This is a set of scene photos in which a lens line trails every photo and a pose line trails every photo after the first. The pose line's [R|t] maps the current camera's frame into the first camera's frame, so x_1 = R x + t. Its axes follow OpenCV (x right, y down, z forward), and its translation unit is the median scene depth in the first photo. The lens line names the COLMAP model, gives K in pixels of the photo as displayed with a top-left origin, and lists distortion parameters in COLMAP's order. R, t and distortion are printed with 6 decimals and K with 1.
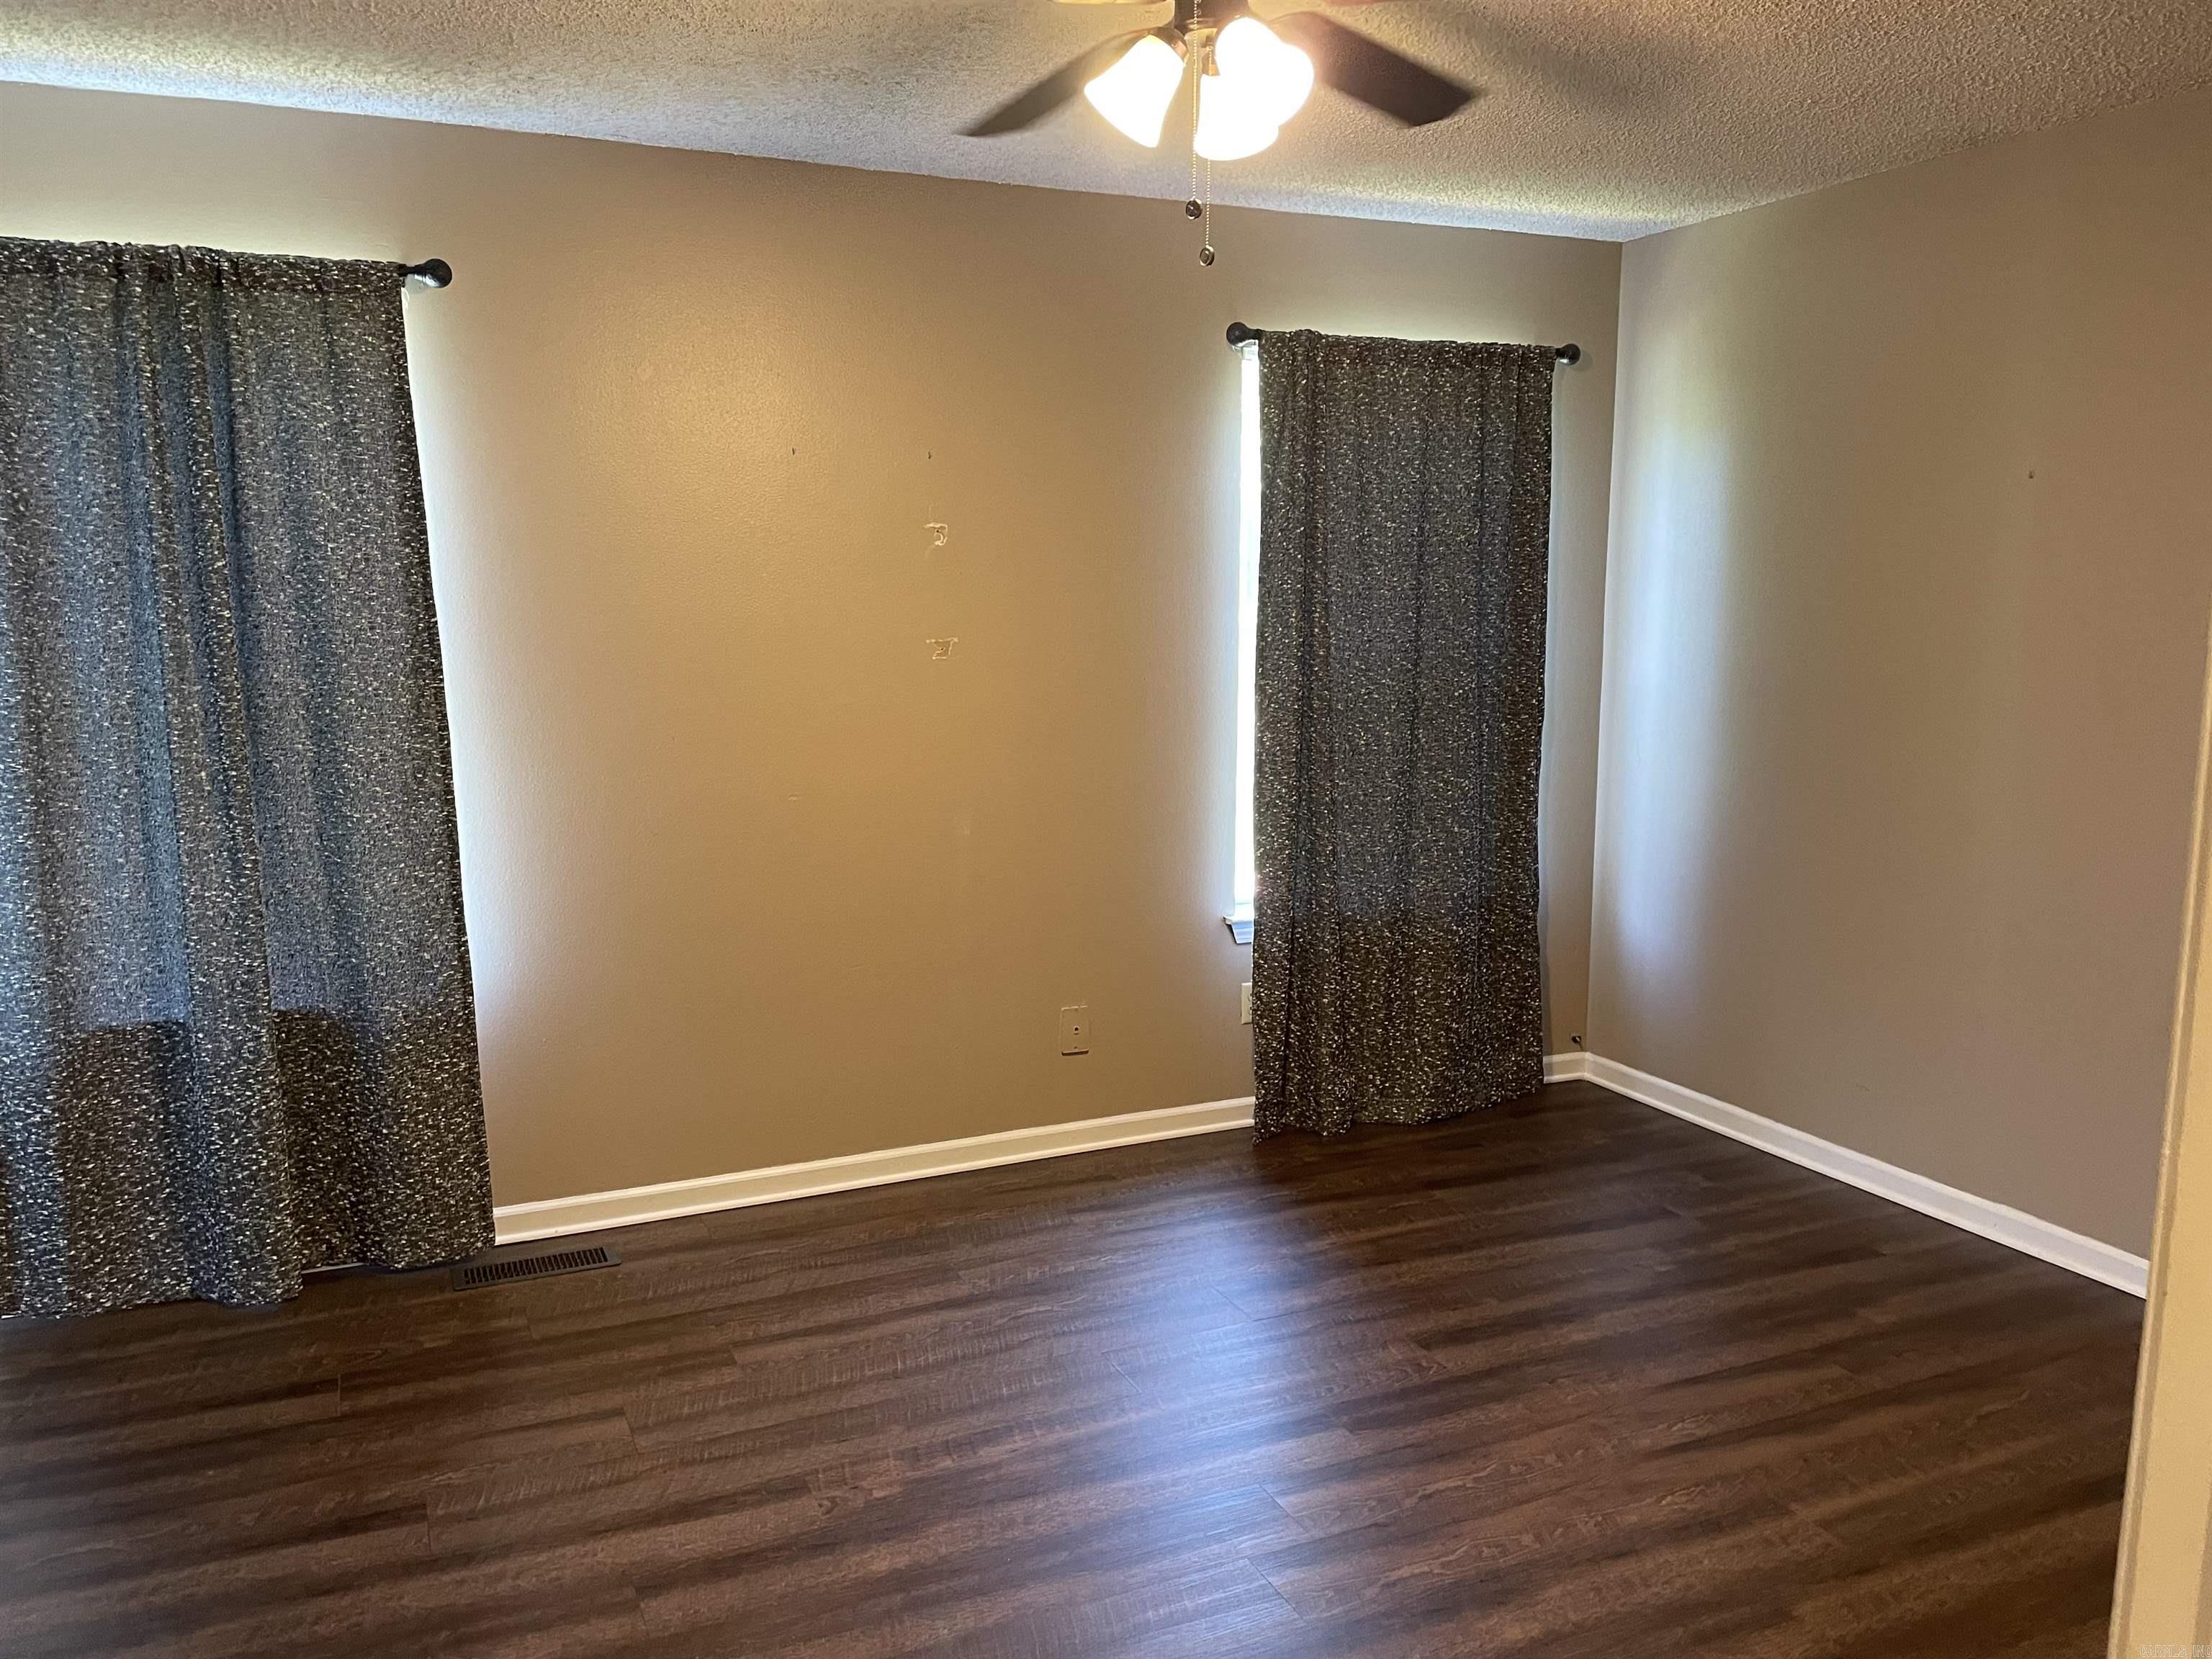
lens RADIAL K [[1686.3, 0, 1112.3], [0, 1686.3, 815.4], [0, 0, 1]] dist [0.141148, -0.145092]
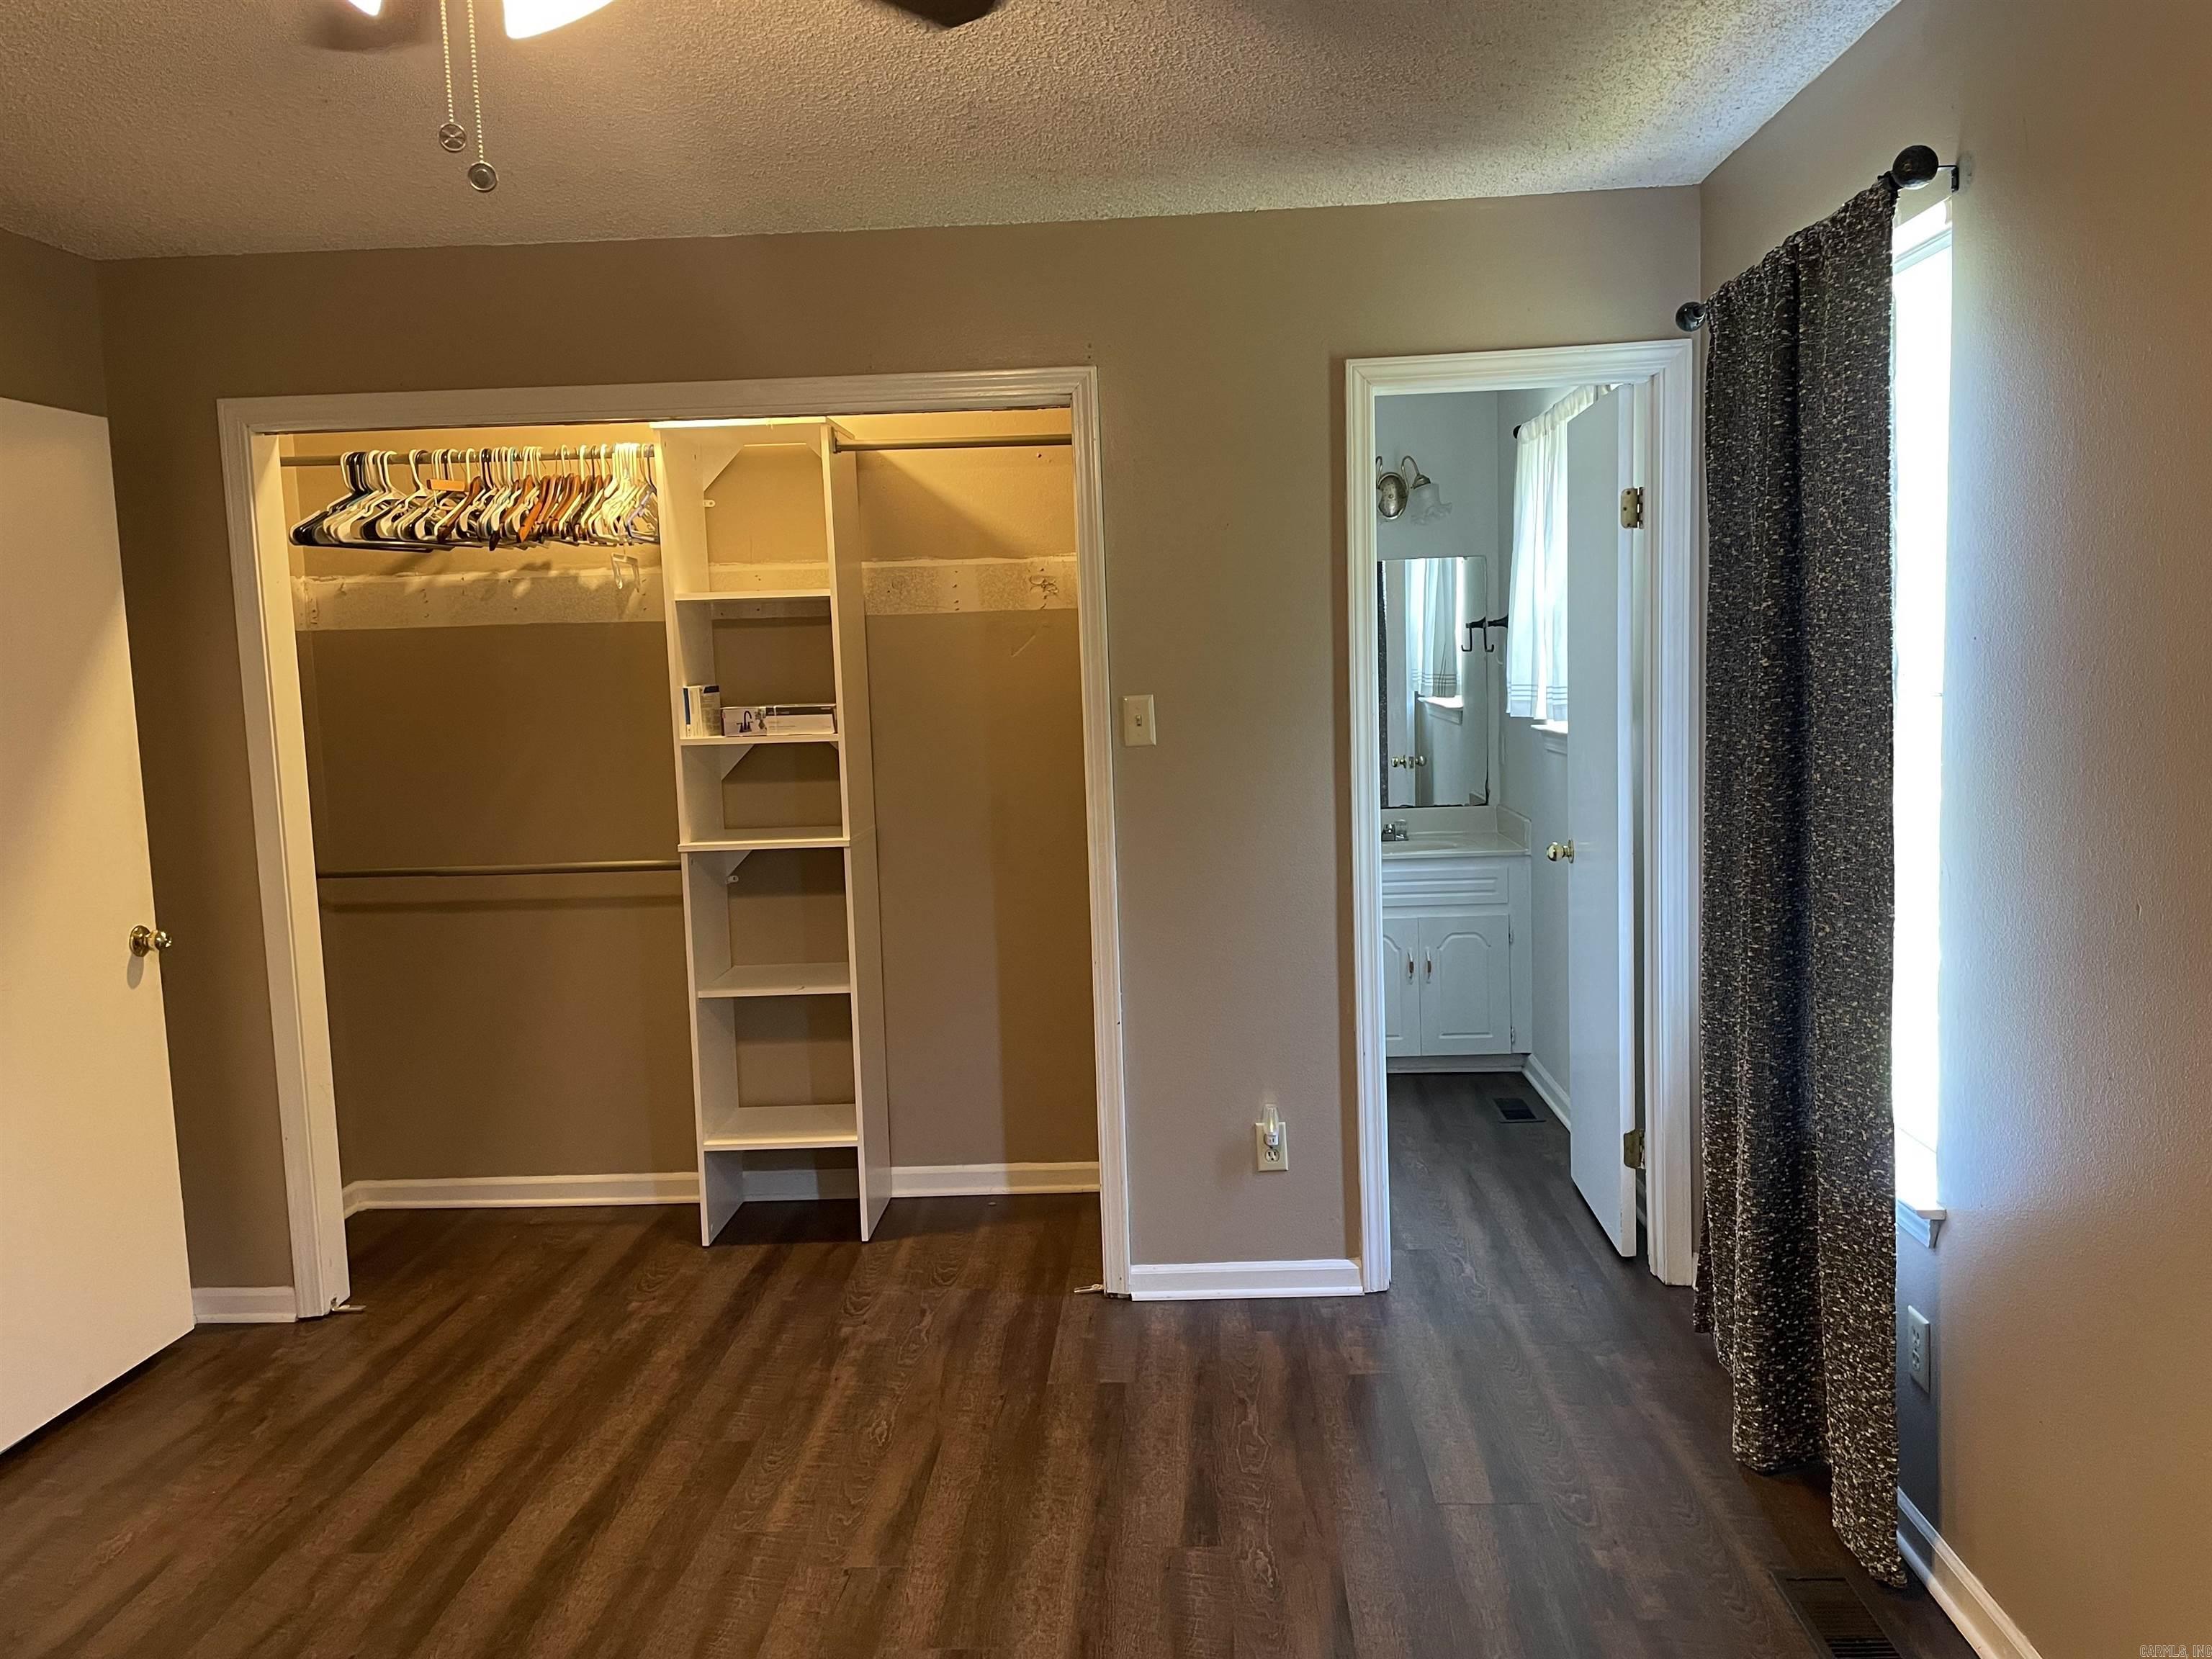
lens RADIAL K [[1694.0, 0, 1106.0], [0, 1694.0, 829.5], [0, 0, 1]] dist [0.114965, -0.142155]
pose [[-0.445176, 0.113880, -0.888172, 0.384302], [-0.082424, 0.982458, 0.167282, -0.144642], [0.891641, 0.147677, -0.427980, 1.042967]]
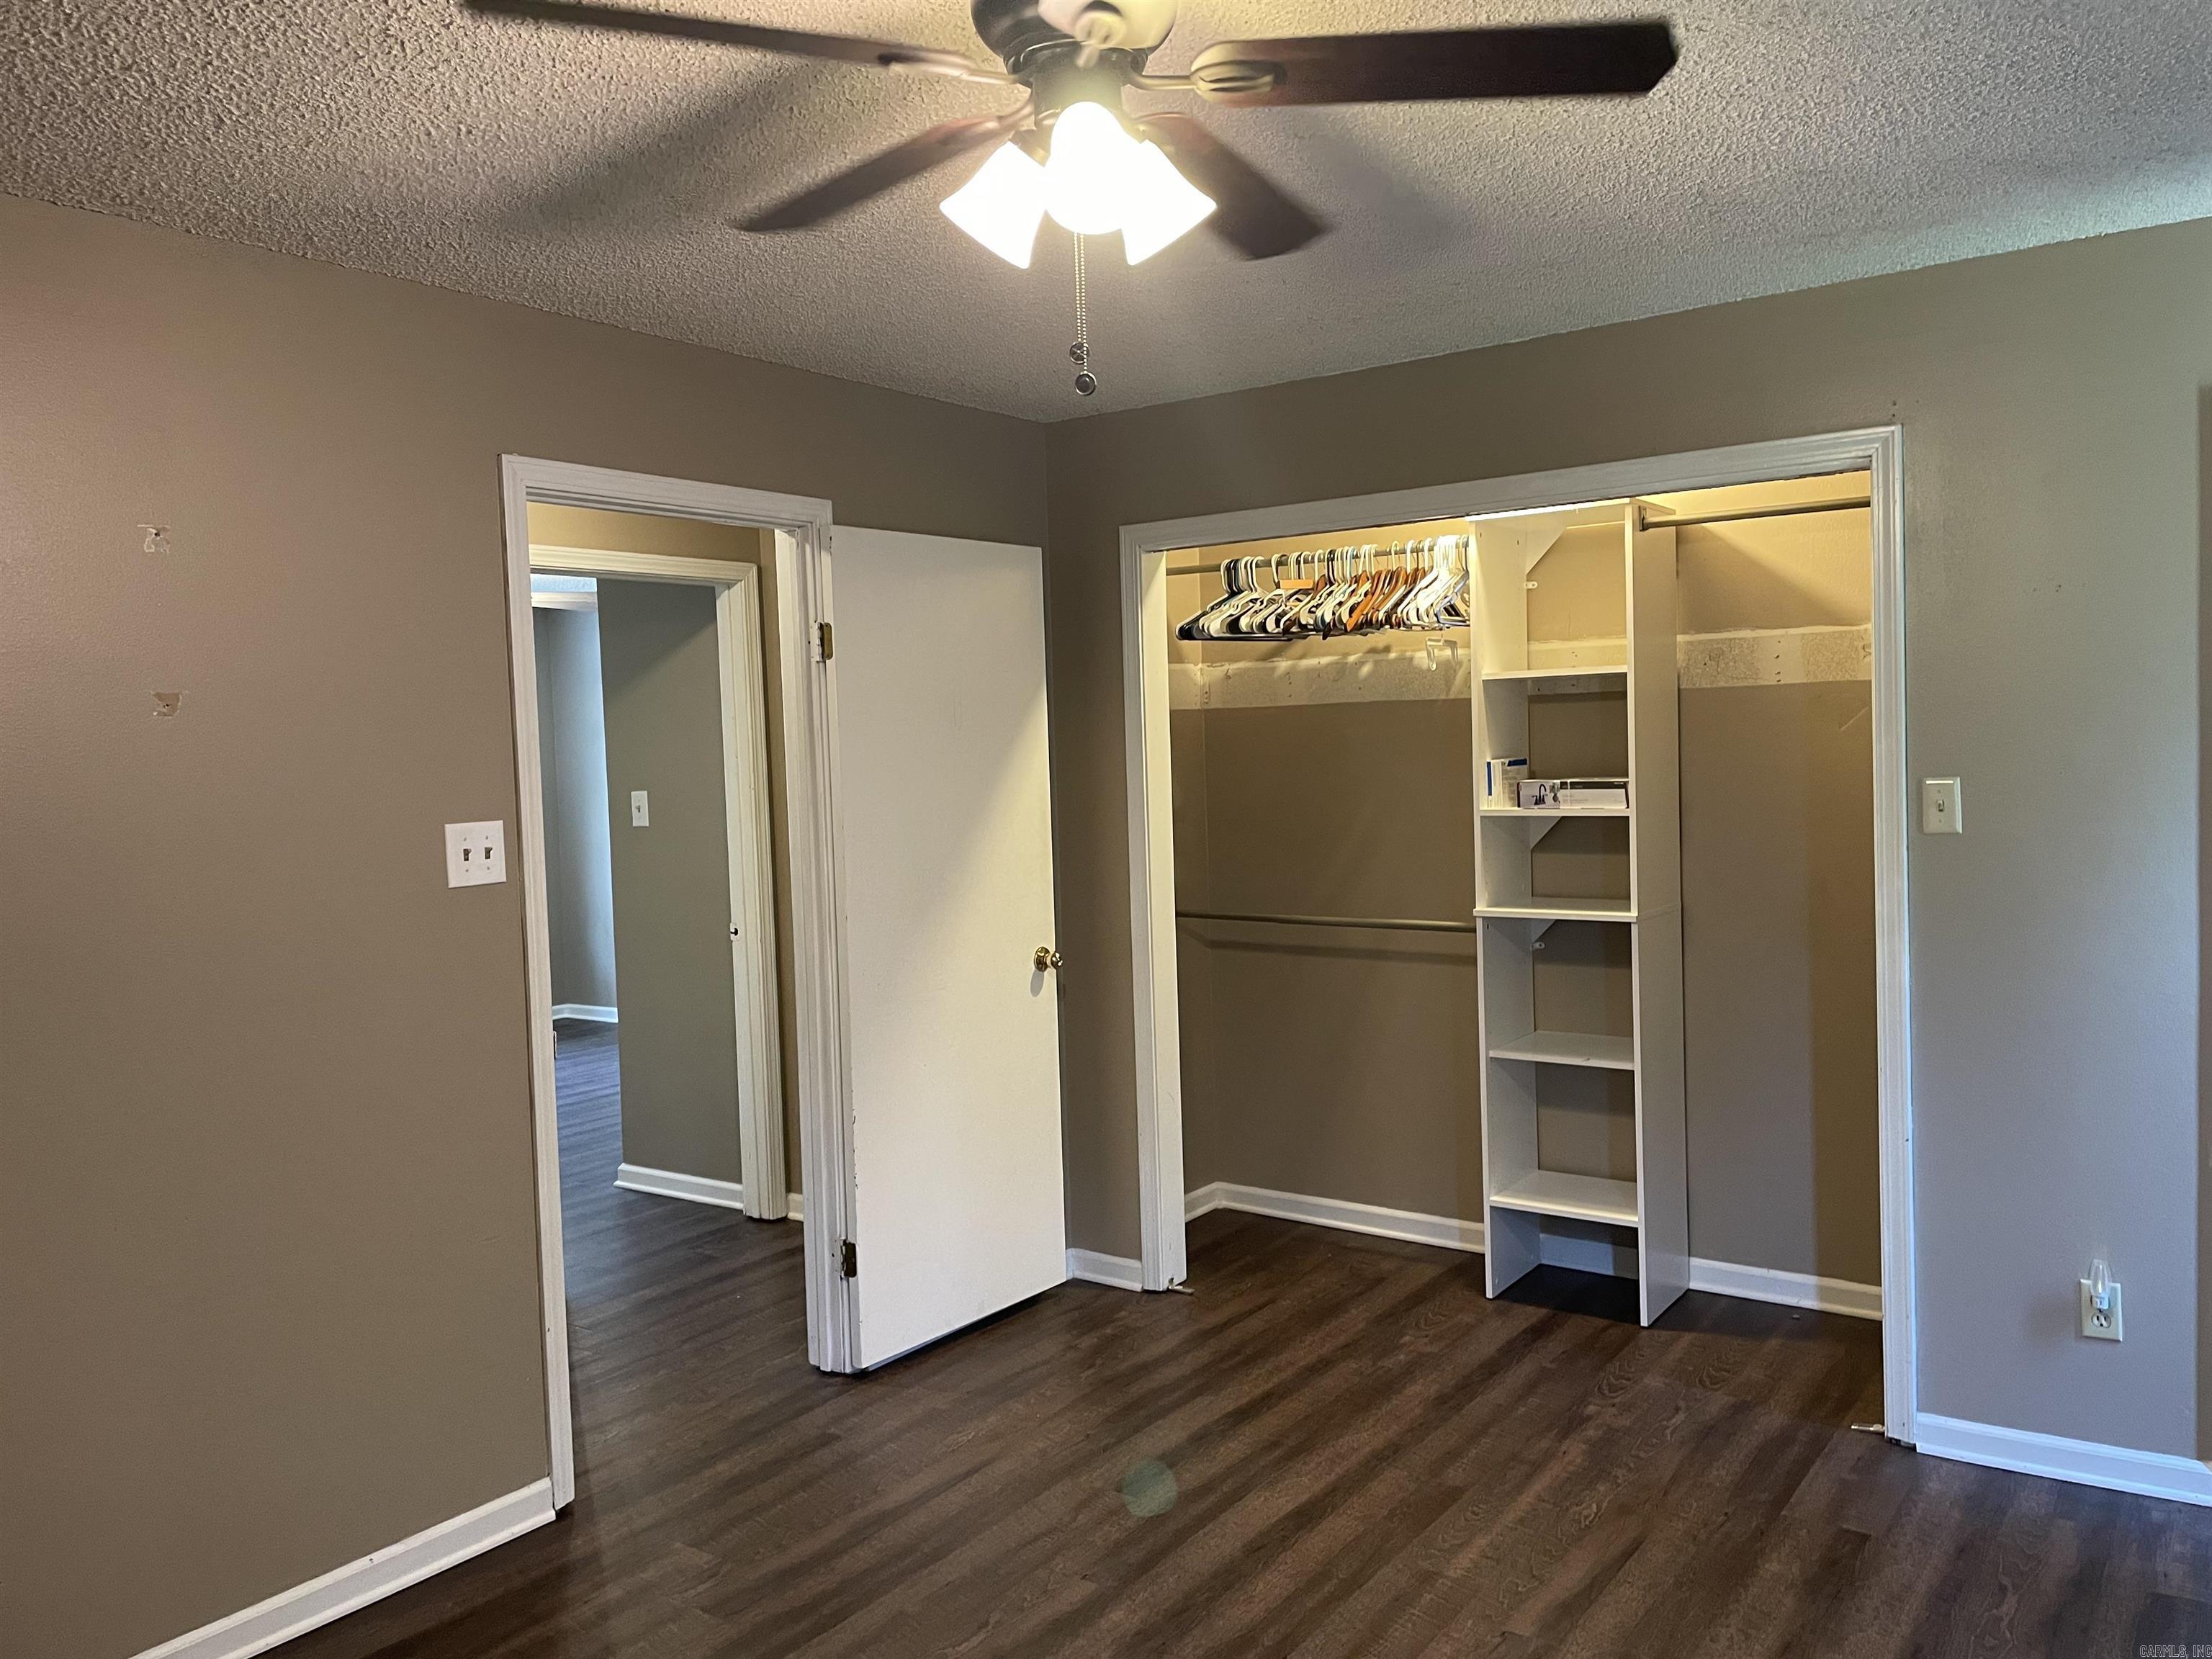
lens RADIAL K [[1686.3, 0, 1112.3], [0, 1686.3, 815.4], [0, 0, 1]] dist [0.141148, -0.145092]
pose [[-0.856908, 0.055334, -0.512491, 0.330207], [-0.032625, 0.986406, 0.161053, -0.171190], [0.514437, 0.154727, -0.843454, 1.175053]]
